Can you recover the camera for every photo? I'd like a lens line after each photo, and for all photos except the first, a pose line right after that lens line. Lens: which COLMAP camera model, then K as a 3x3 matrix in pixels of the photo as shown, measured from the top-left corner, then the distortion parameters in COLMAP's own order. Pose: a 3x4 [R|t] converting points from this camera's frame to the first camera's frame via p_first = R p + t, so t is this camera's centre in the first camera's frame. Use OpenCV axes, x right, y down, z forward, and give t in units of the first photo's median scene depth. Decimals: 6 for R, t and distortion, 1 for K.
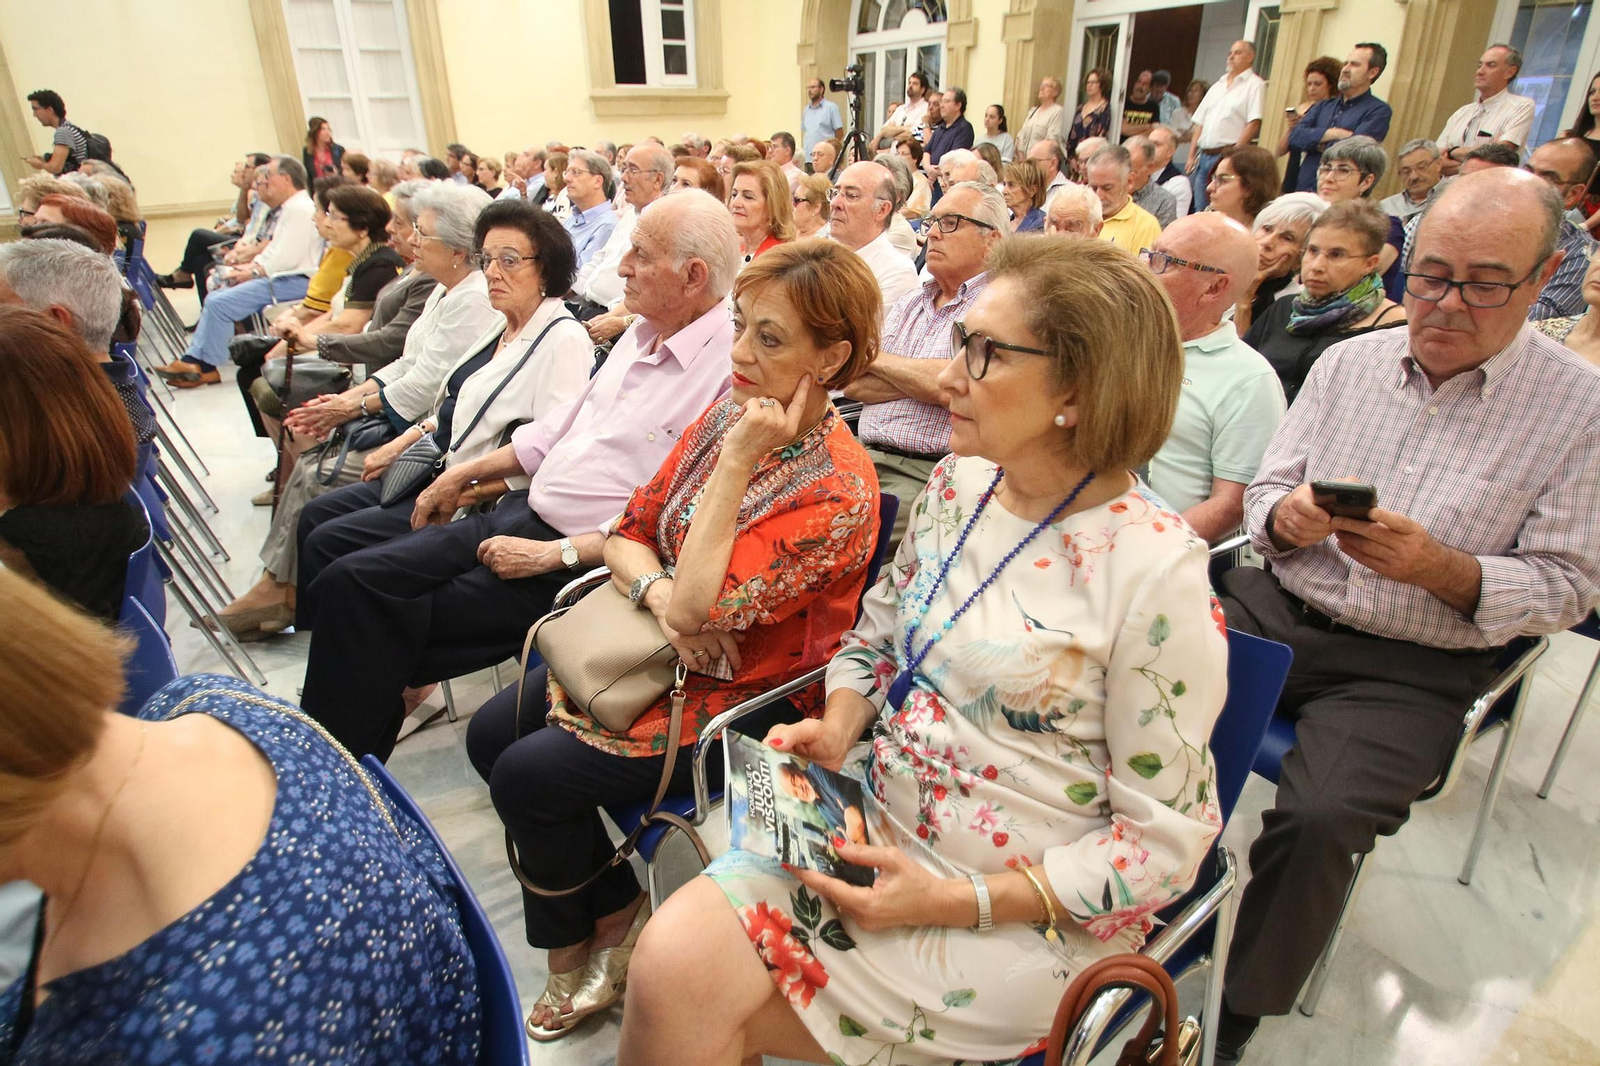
lens RADIAL K [[946.9, 0, 798.4], [0, 946.9, 543.9], [0, 0, 1]] dist [0.008541, -0.032358]
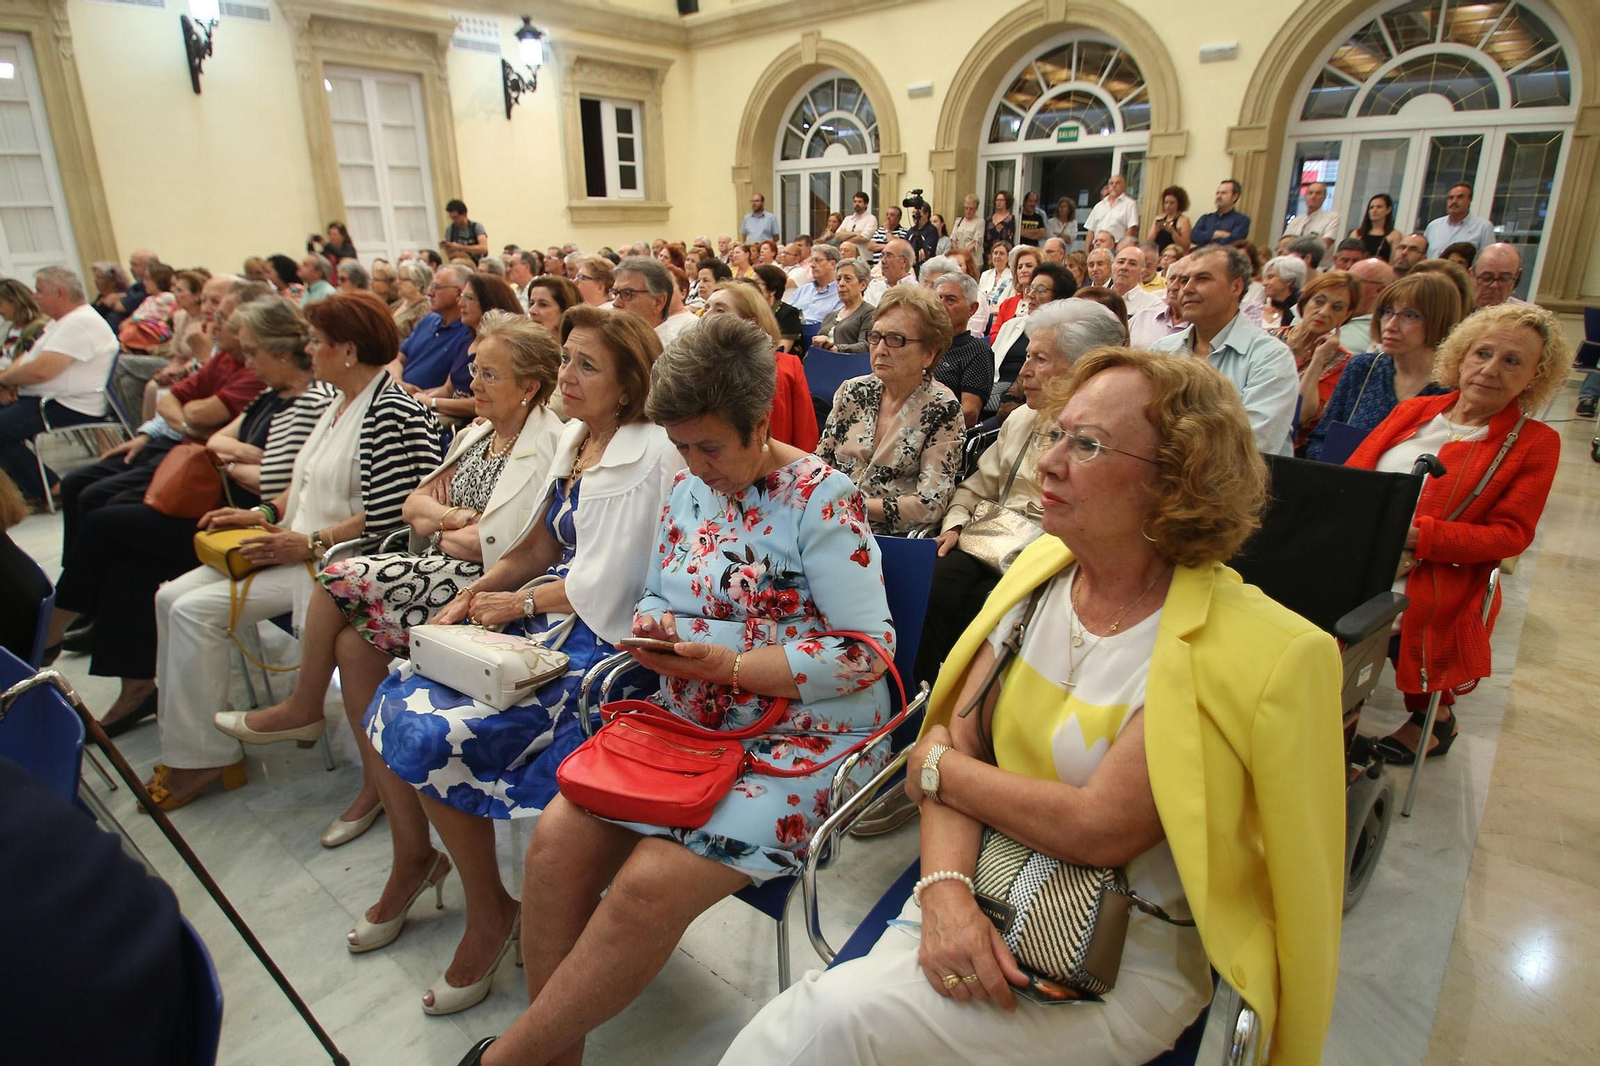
lens RADIAL K [[911.2, 0, 803.5], [0, 911.2, 548.6], [0, 0, 1]] dist [-0.004783, -0.013069]
pose [[0.967397, -0.082484, 0.239458, -0.298390], [0.101738, 0.992403, -0.069172, 0.074762], [-0.231933, 0.091278, 0.968440, -0.162177]]
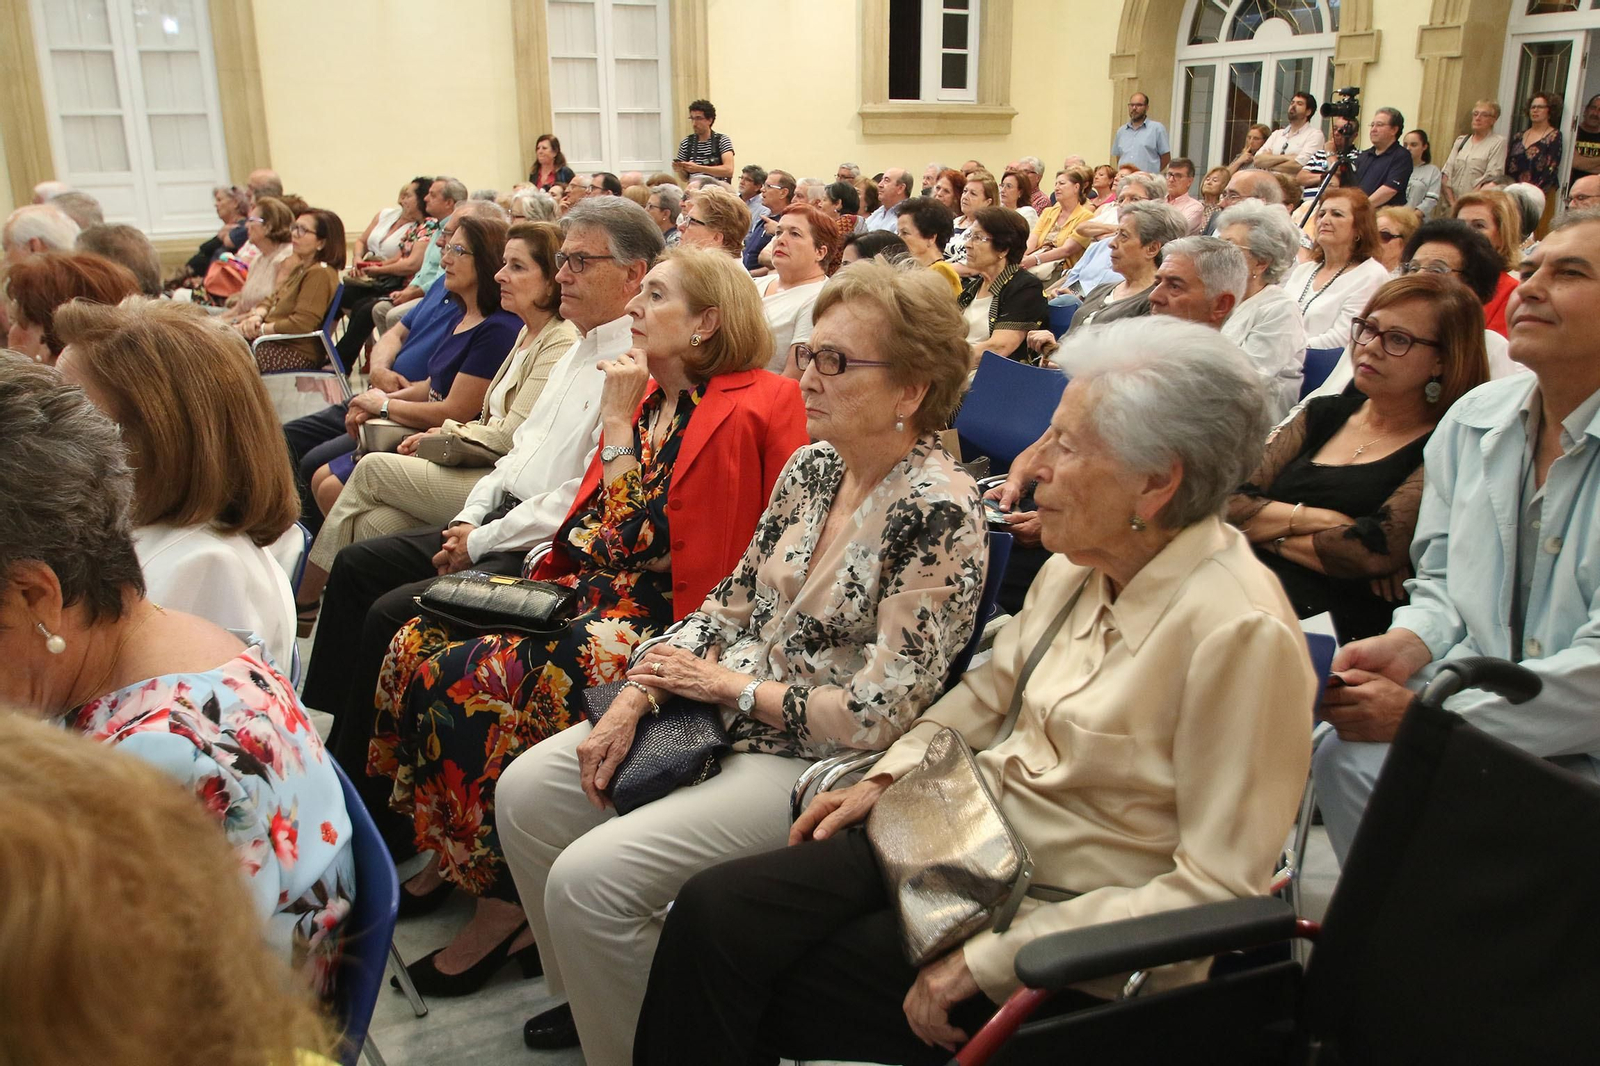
lens RADIAL K [[1333.3, 0, 792.2], [0, 1333.3, 524.1], [0, 0, 1]] dist [-0.055047, 0.009354]
pose [[0.995262, 0.033081, -0.091428, -0.197716], [-0.045387, 0.989671, -0.135984, 0.048401], [0.085985, 0.139489, 0.986483, -0.109880]]
